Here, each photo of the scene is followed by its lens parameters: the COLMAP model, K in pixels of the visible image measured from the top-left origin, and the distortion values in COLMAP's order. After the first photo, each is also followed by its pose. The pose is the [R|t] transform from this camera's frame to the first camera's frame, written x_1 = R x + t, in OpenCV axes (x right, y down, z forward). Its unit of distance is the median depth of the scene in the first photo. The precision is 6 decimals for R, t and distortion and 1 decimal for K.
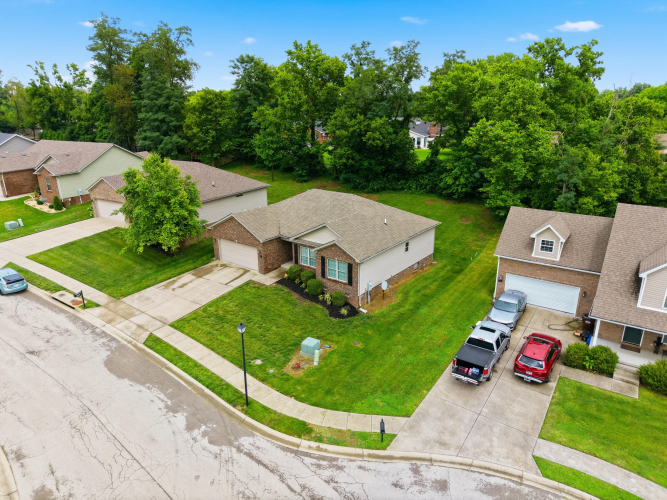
lens RADIAL K [[449.2, 0, 331.8], [0, 449.2, 249.6], [0, 0, 1]] dist [0.014363, -0.021333]
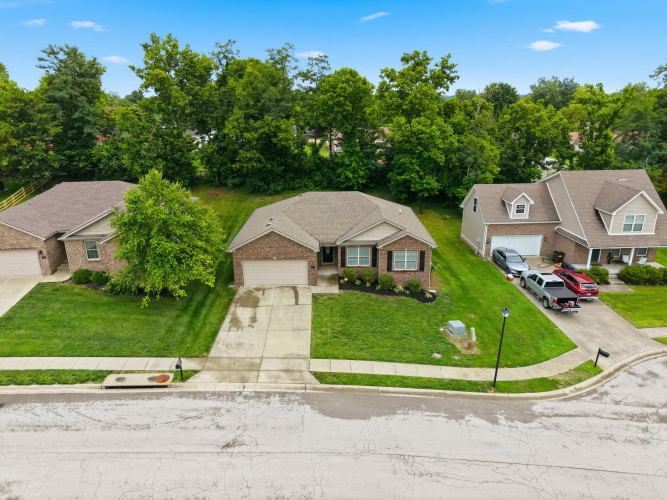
lens RADIAL K [[449.2, 0, 331.8], [0, 449.2, 249.6], [0, 0, 1]] dist [0.014363, -0.021333]
pose [[0.792769, -0.193956, 0.577839, -0.748902], [0.196020, 0.978787, 0.059608, -0.078386], [-0.577142, 0.066013, 0.813971, 0.240430]]
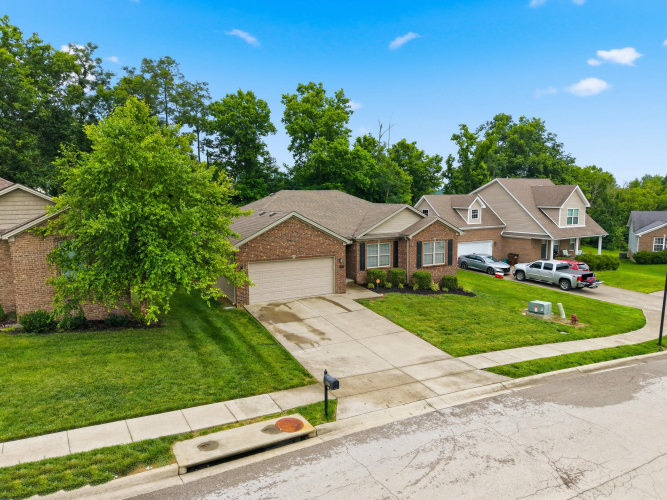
lens RADIAL K [[449.2, 0, 331.8], [0, 449.2, 249.6], [0, 0, 1]] dist [0.014363, -0.021333]
pose [[0.425600, -0.104672, 0.898837, -0.883325], [0.290596, 0.956487, -0.026212, 0.003845], [-0.856982, 0.272354, 0.437498, 0.798882]]
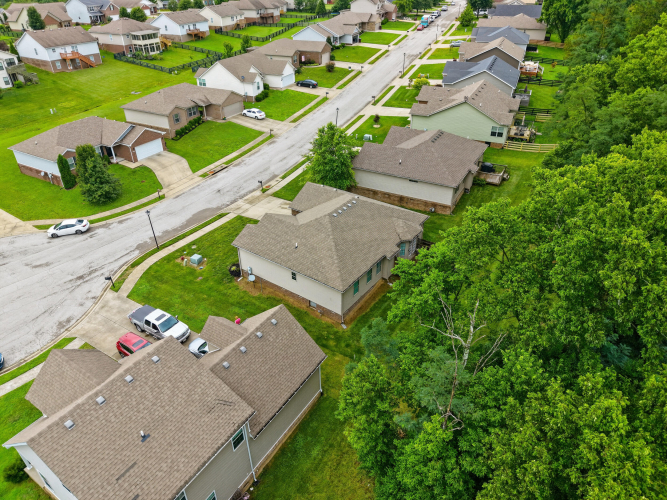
lens RADIAL K [[449.2, 0, 331.8], [0, 449.2, 249.6], [0, 0, 1]] dist [0.014363, -0.021333]
pose [[0.026458, 0.540931, -0.840651, 1.184934], [-0.309827, 0.803973, 0.507578, -0.721513], [0.950425, 0.247027, 0.188866, 0.993510]]
